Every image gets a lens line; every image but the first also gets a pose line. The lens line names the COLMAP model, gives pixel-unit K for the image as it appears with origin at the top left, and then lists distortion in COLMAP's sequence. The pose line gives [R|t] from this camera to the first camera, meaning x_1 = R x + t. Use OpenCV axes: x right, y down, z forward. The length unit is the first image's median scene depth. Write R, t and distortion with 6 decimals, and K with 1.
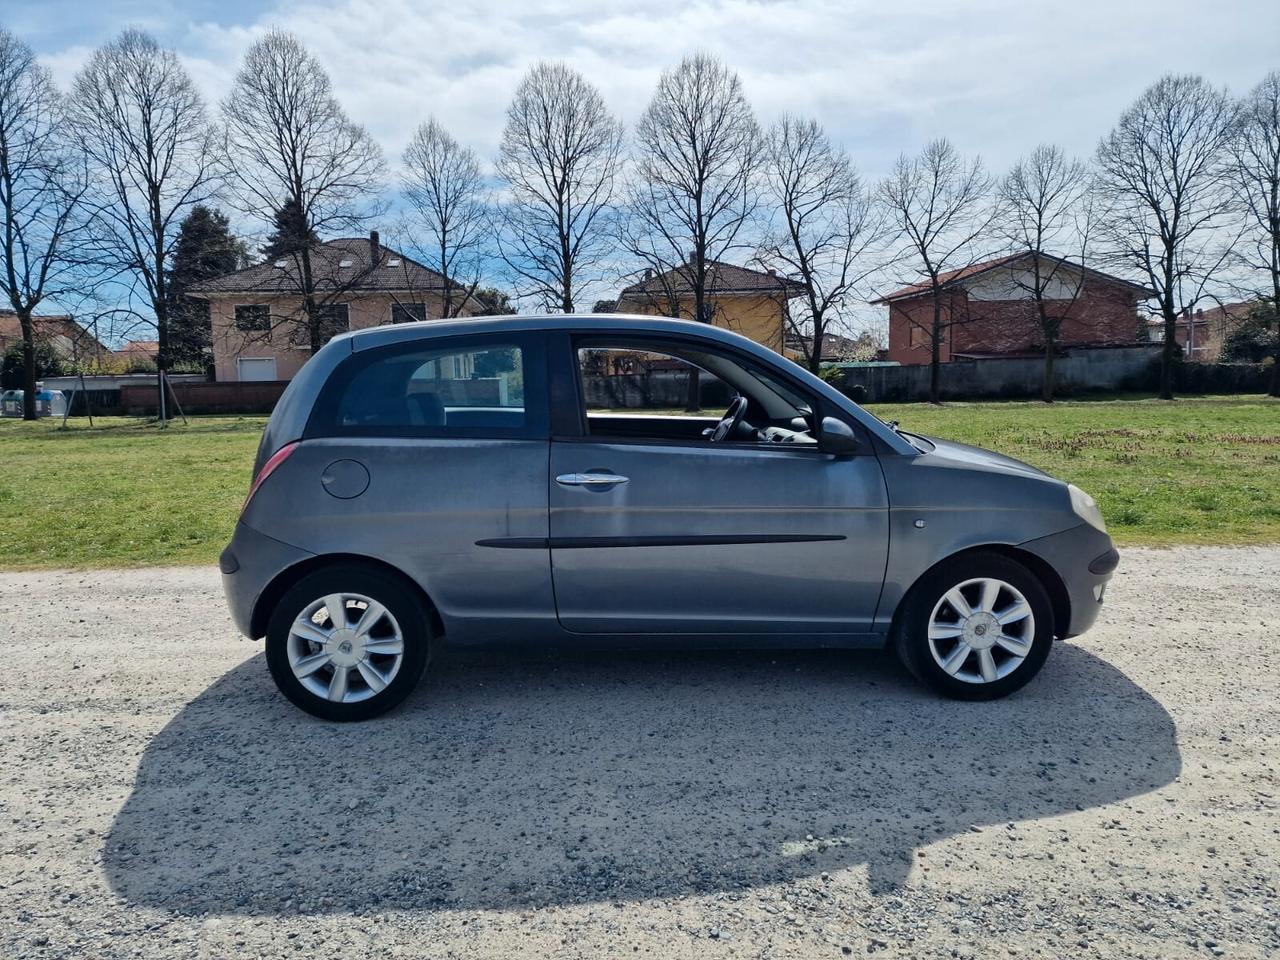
lens RADIAL K [[857.7, 0, 628.9], [0, 857.7, 469.9], [0, 0, 1]] dist [0.065238, -0.058374]
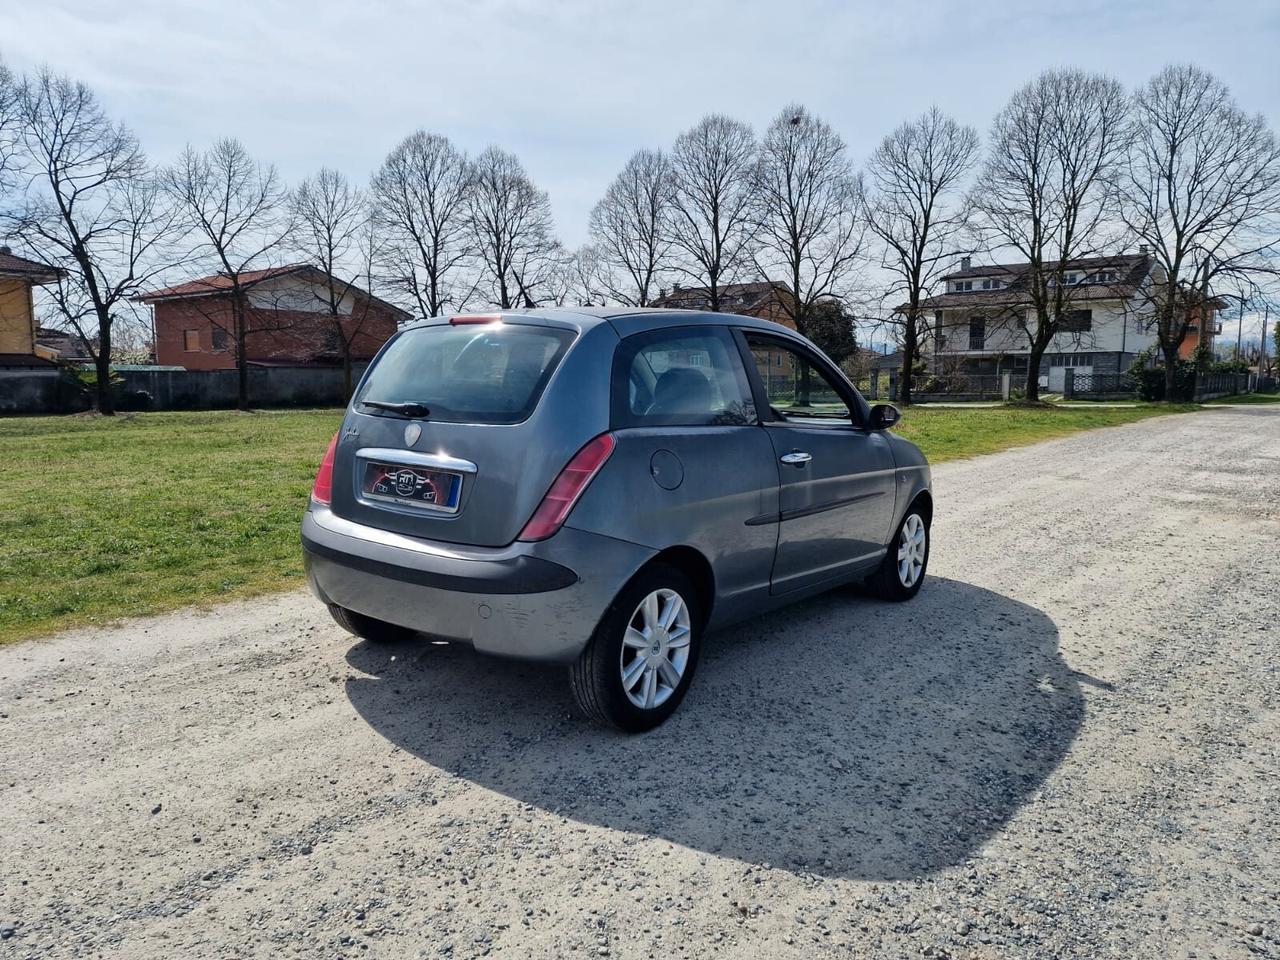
lens RADIAL K [[857.7, 0, 628.9], [0, 857.7, 469.9], [0, 0, 1]] dist [0.065238, -0.058374]
pose [[0.670140, -0.057473, 0.740007, -0.099651], [0.065329, 0.997695, 0.018326, -0.000910], [-0.739354, 0.036063, 0.672350, 0.036802]]
